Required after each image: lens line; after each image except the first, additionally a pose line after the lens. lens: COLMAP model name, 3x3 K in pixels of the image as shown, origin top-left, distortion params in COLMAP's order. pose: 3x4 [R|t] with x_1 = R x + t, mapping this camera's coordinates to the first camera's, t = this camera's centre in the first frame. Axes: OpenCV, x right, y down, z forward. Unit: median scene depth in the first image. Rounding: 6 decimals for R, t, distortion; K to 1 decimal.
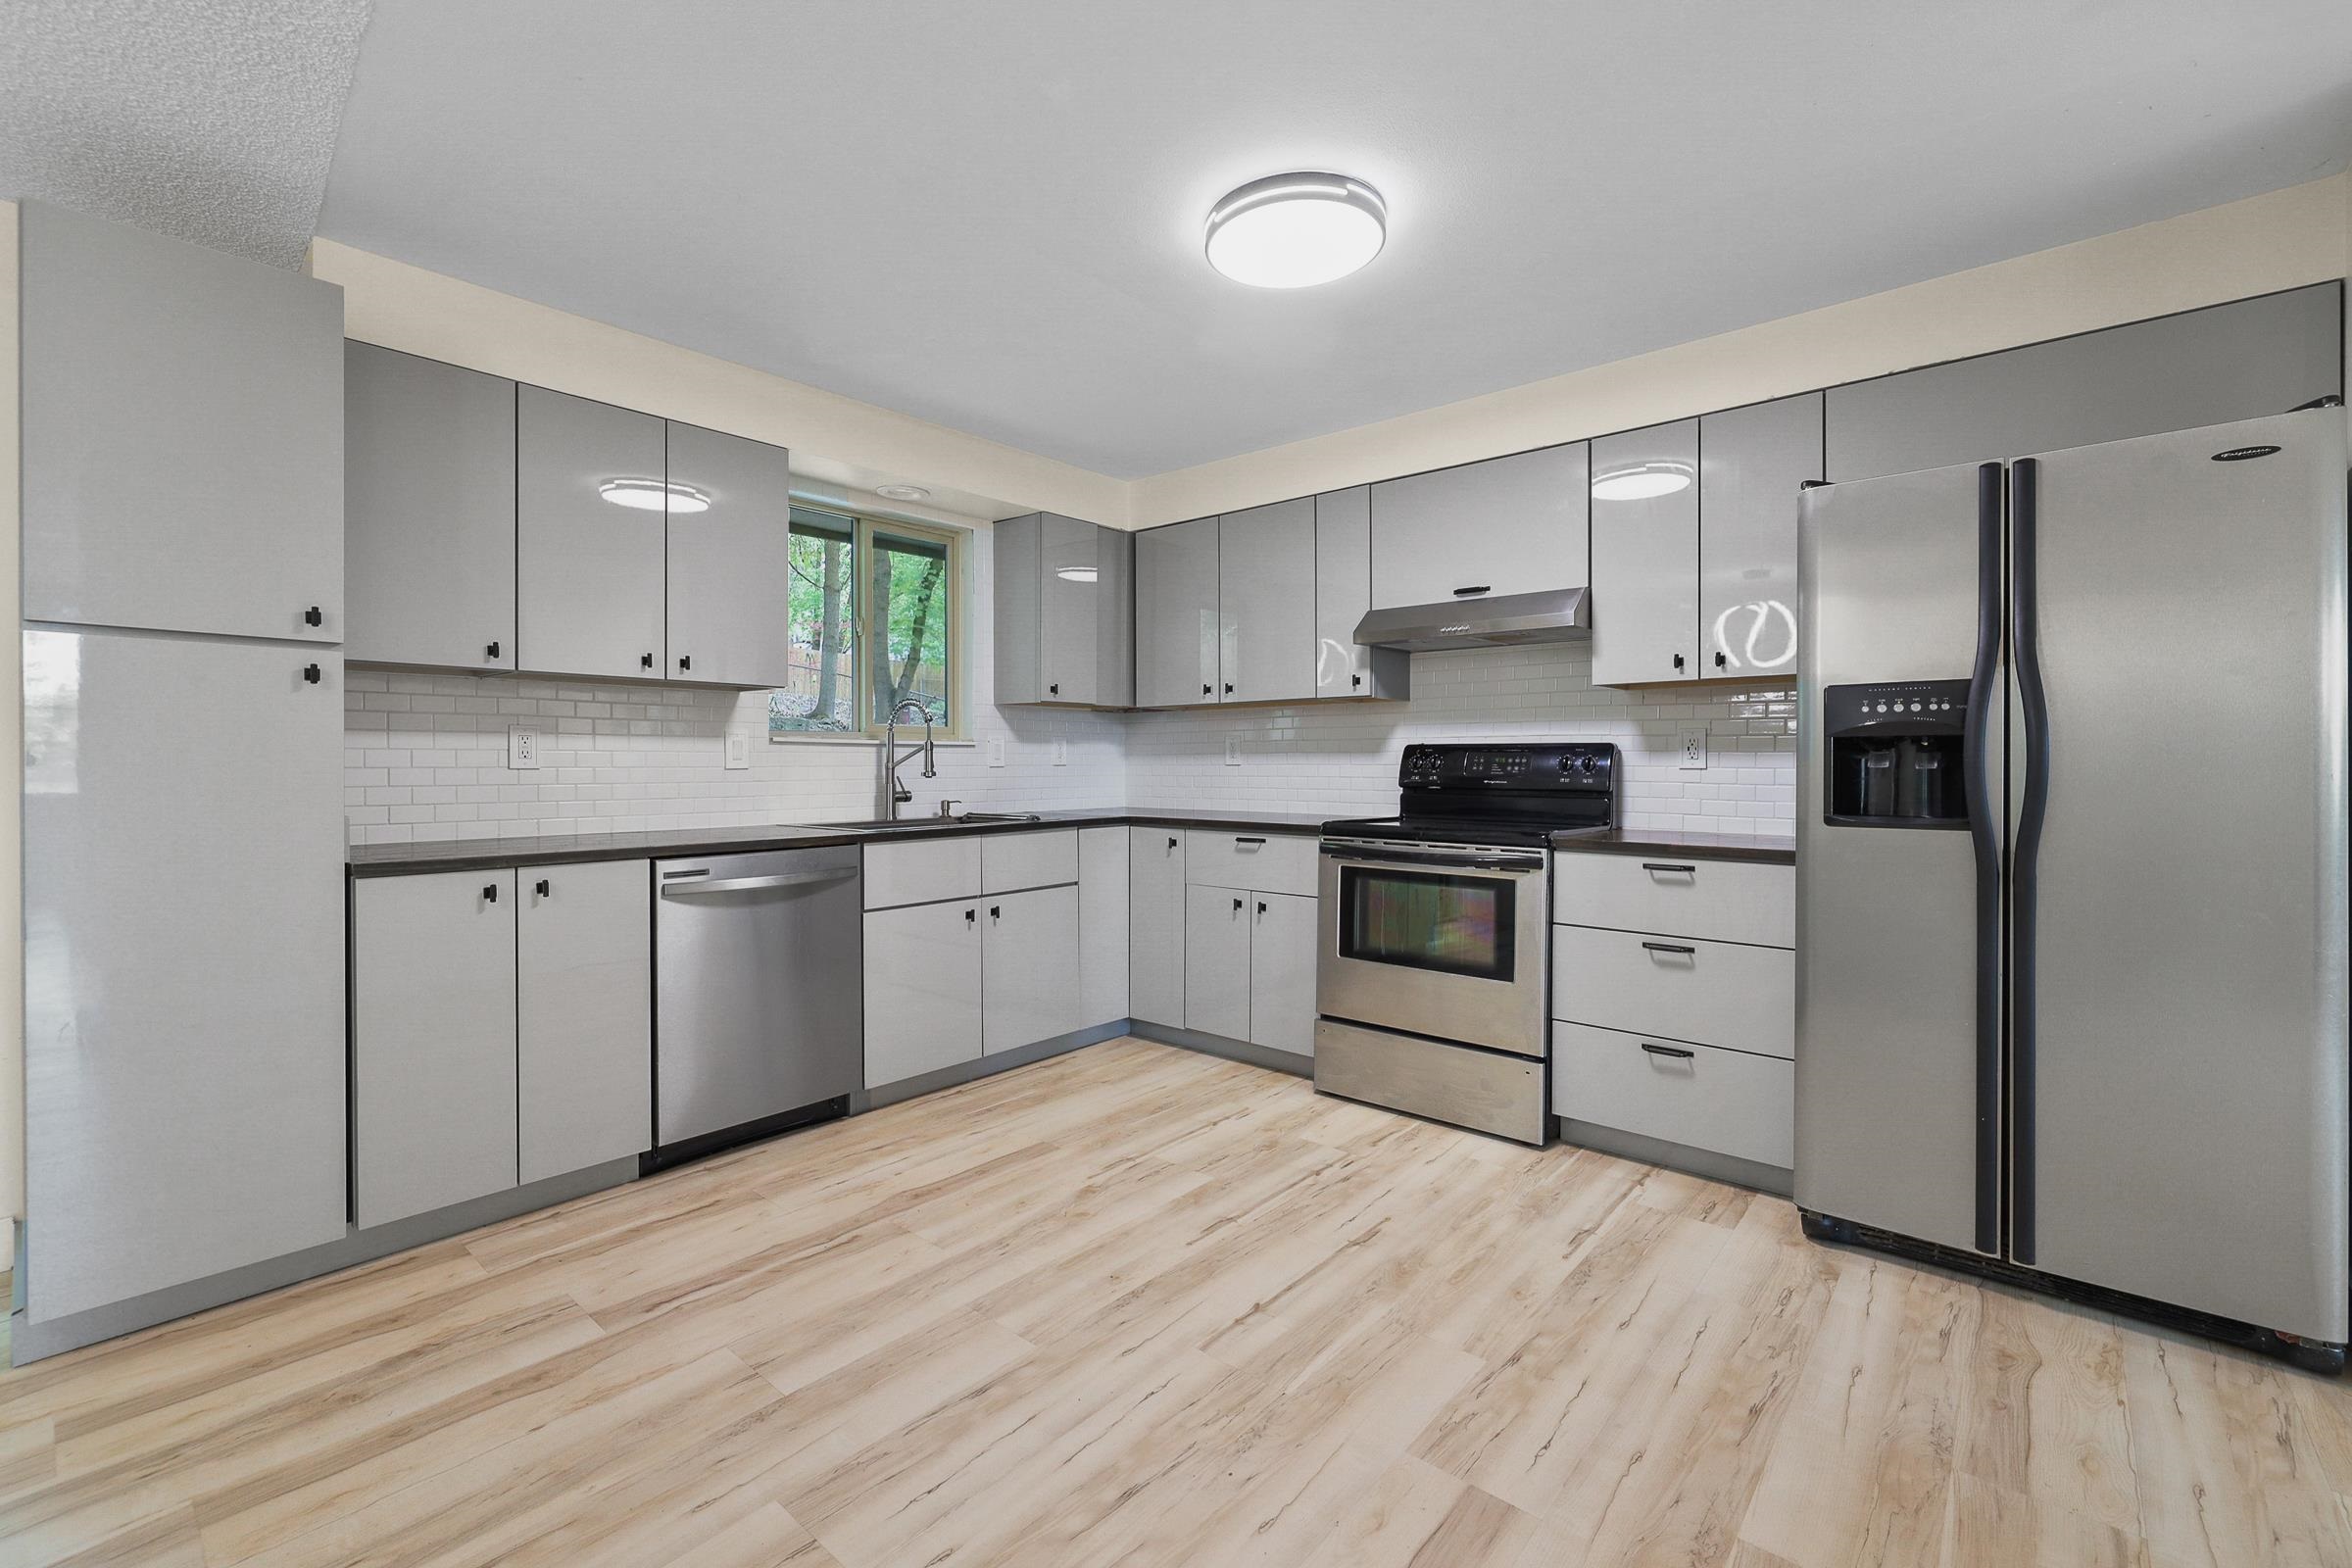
lens RADIAL K [[1021.3, 0, 1178.1], [0, 1021.3, 773.2], [0, 0, 1]] dist [-0.001466, -0.000070]
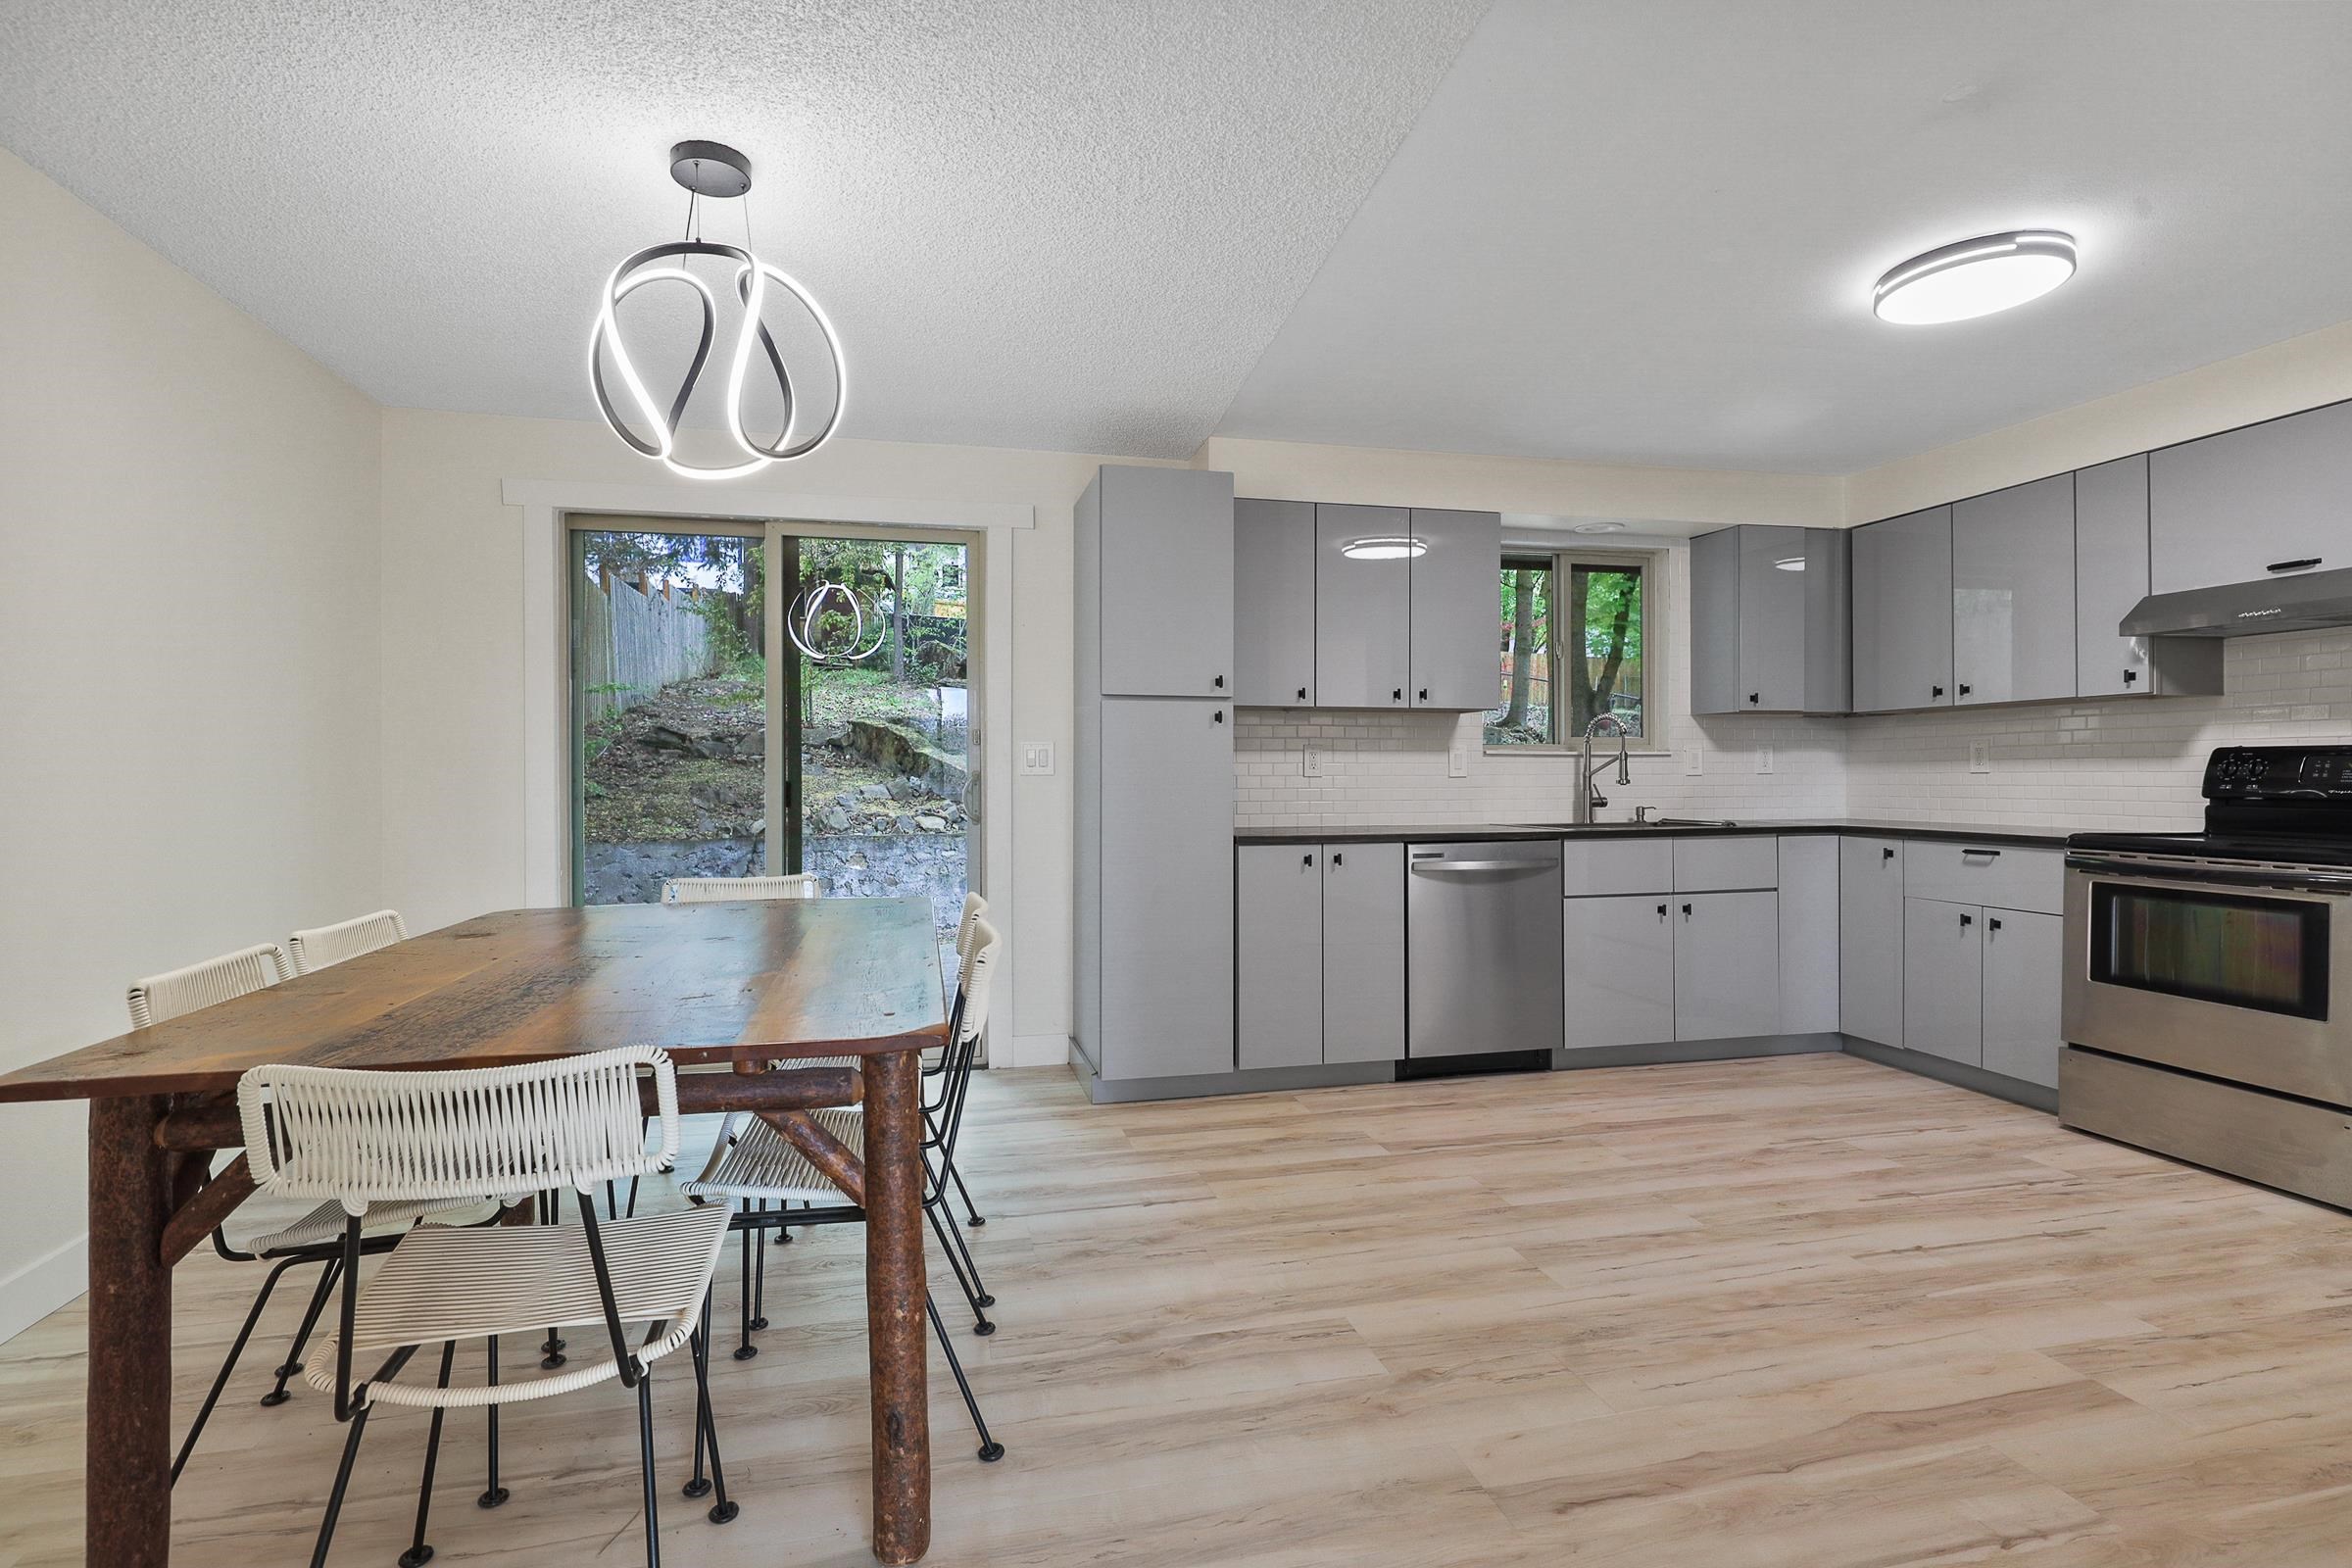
lens RADIAL K [[1138.8, 0, 1163.2], [0, 1138.8, 773.6], [0, 0, 1]] dist [-0.001033, 0.001857]
pose [[0.806935, -0.003101, -0.590632, 0.105568], [-0.003248, 0.999948, -0.009687, 0.007417], [0.590631, 0.009735, 0.806883, -0.370973]]
